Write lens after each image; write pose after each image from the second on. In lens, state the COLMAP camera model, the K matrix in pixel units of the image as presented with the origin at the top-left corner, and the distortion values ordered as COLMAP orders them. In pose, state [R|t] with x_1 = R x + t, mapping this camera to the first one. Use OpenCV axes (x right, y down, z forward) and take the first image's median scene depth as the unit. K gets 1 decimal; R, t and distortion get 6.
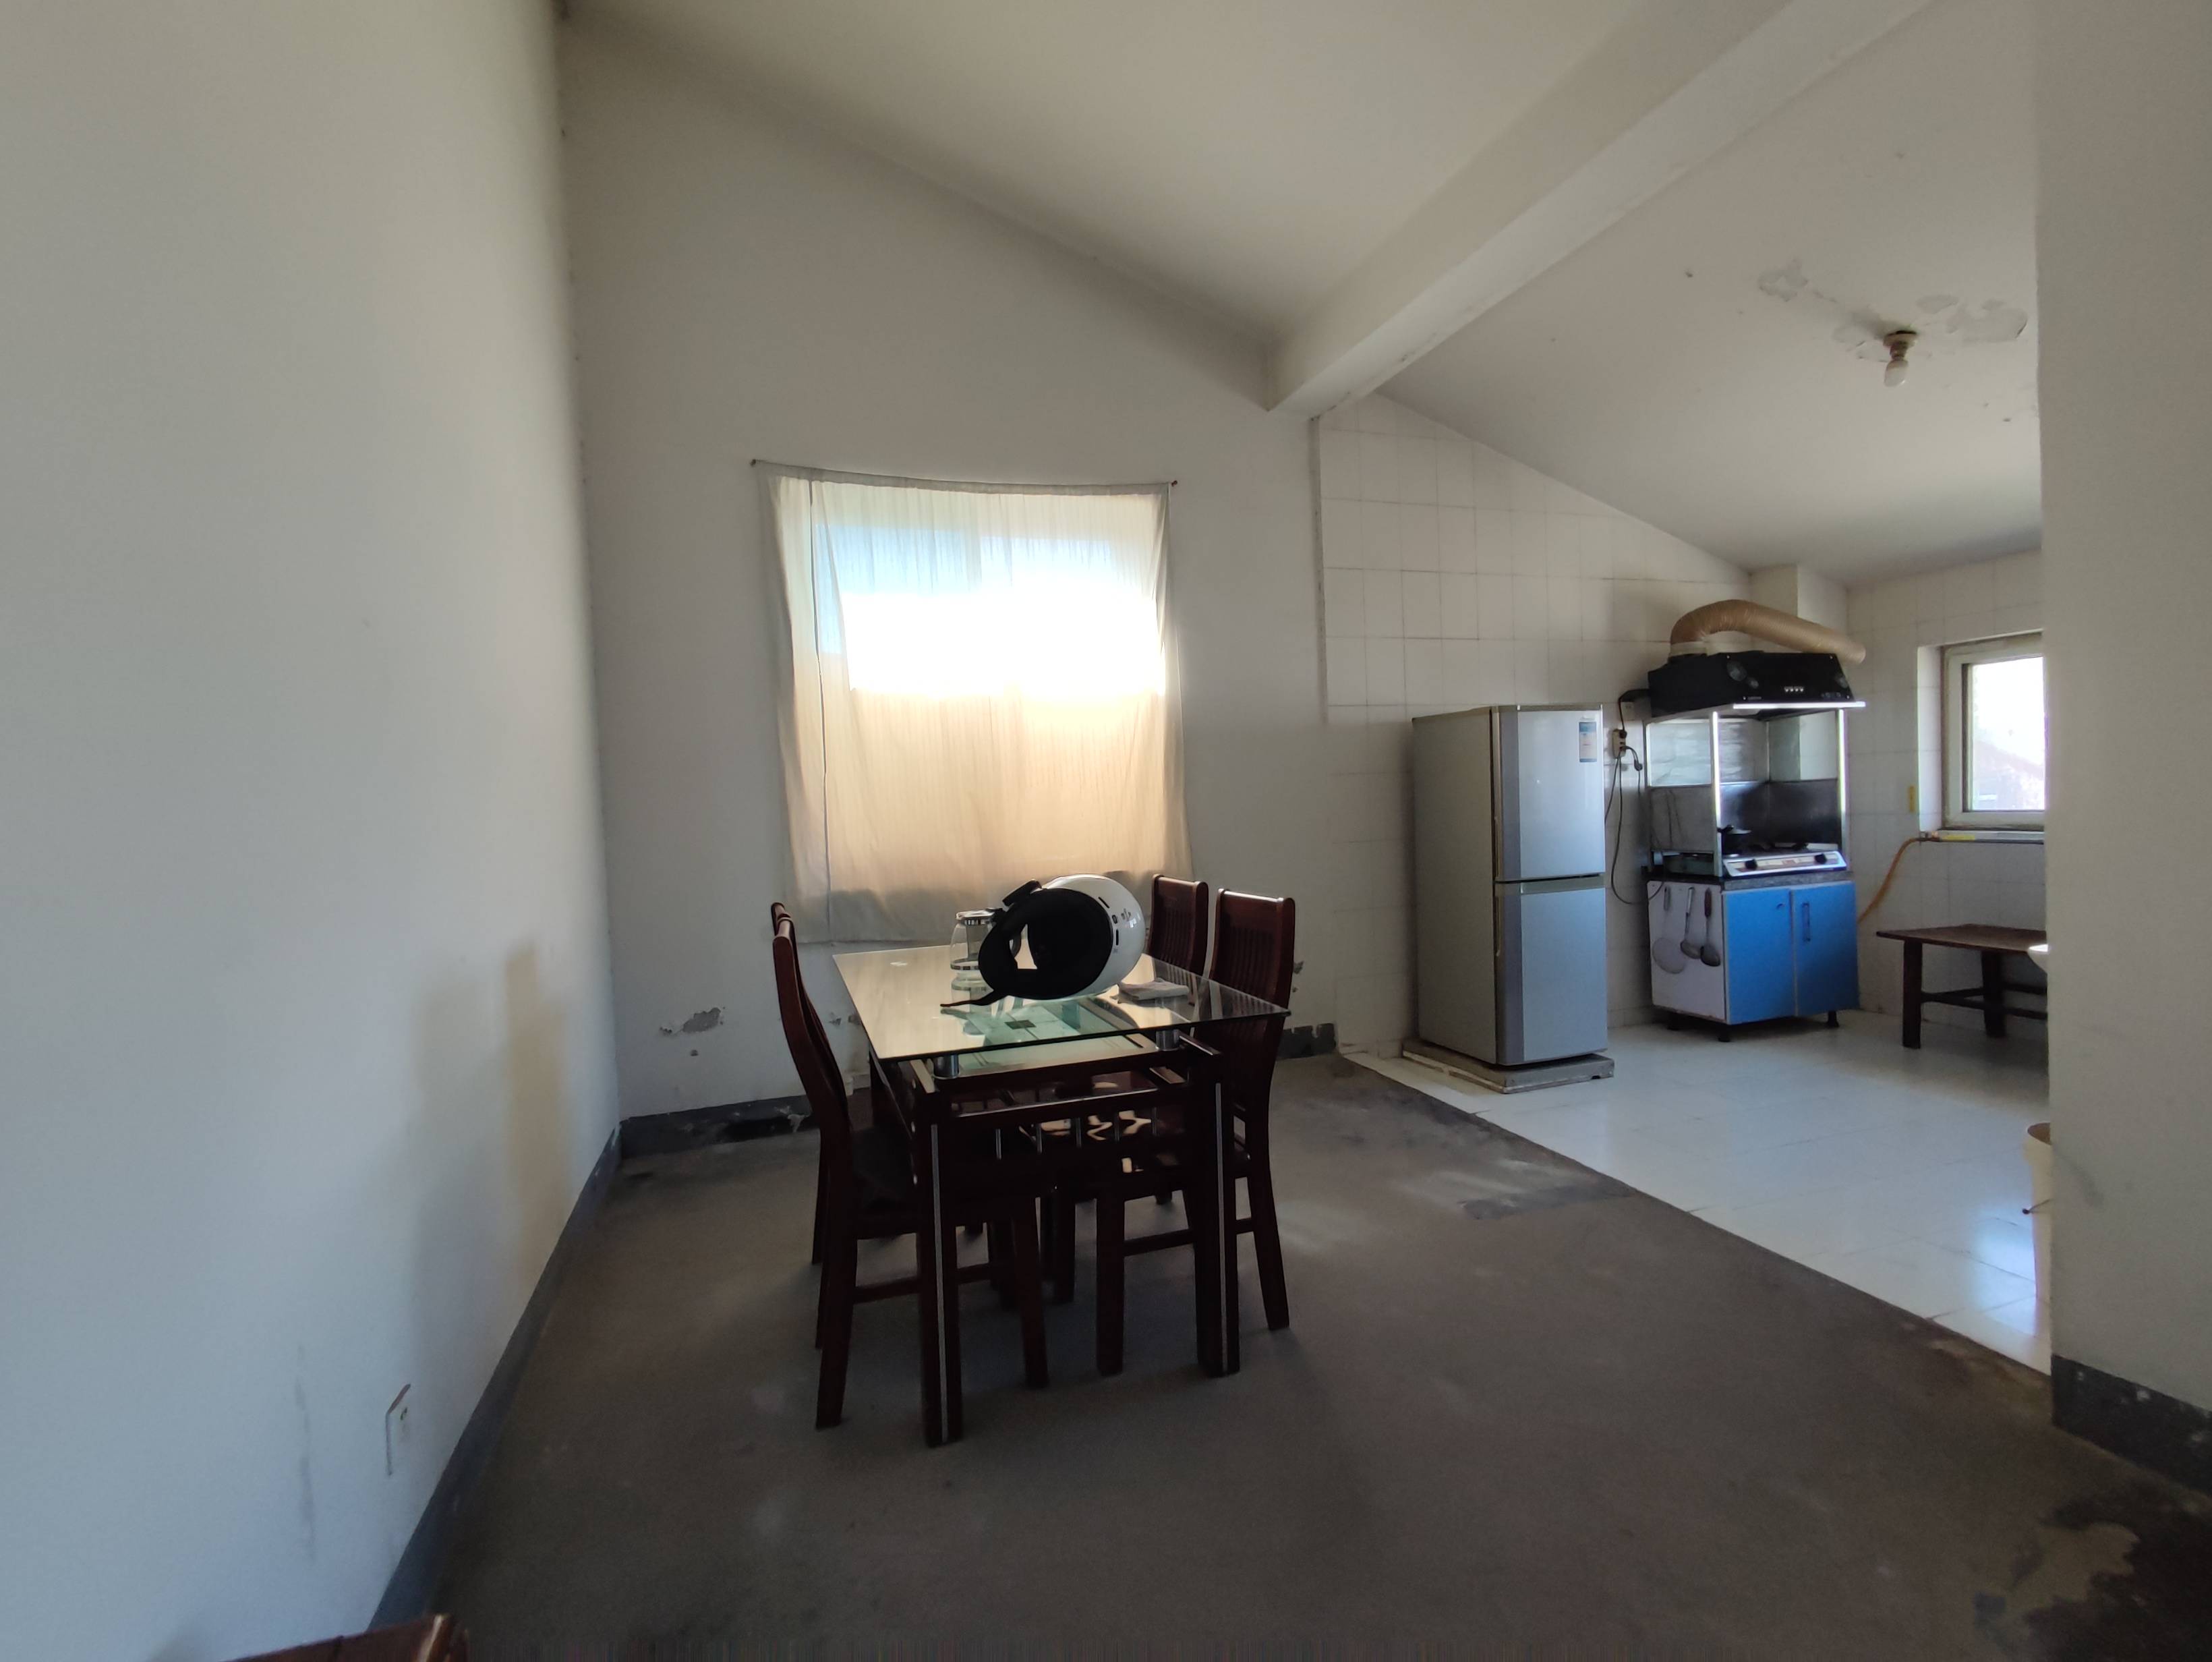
lens RADIAL K [[1013.9, 0, 1108.0], [0, 1013.9, 834.4], [0, 0, 1]] dist [-0.002895, 0.000829]
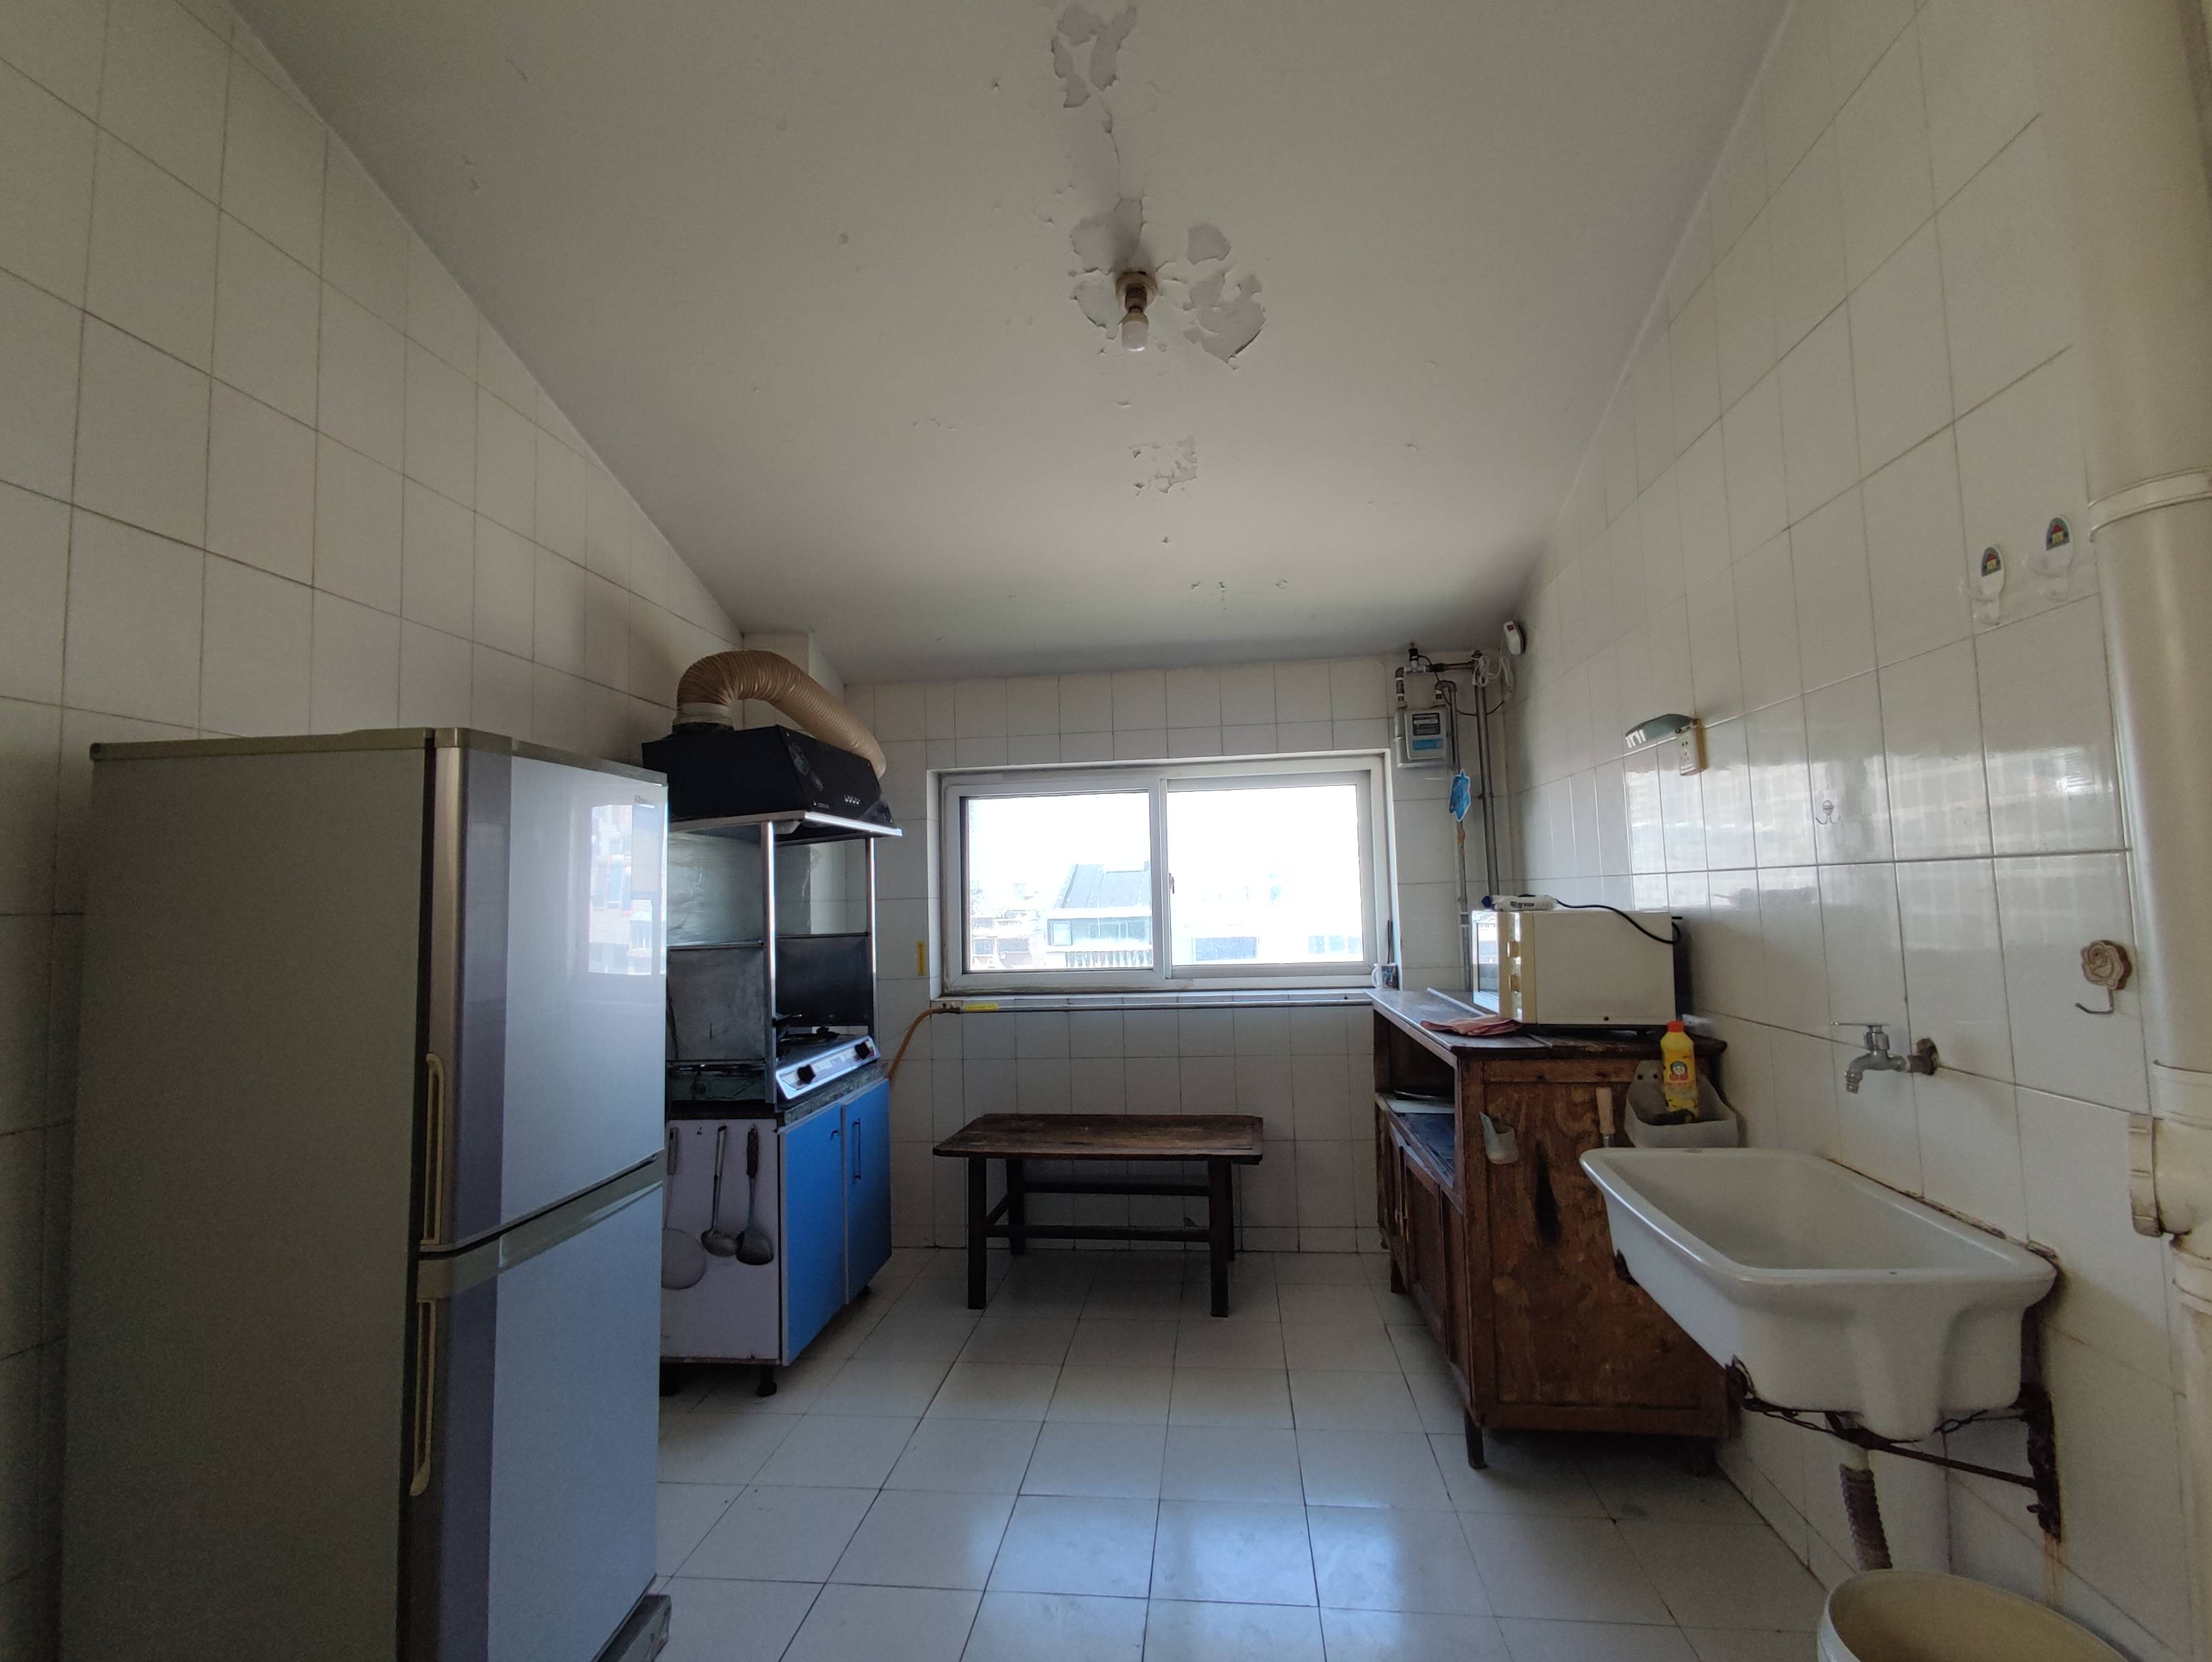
lens RADIAL K [[1013.9, 0, 1109.9], [0, 1013.9, 834.5], [0, 0, 1]] dist [-0.002895, 0.000829]
pose [[0.426122, 0.088194, 0.900356, 0.145872], [0.037437, 0.992665, -0.114954, -0.036667], [-0.903891, 0.082691, 0.419695, 0.556778]]
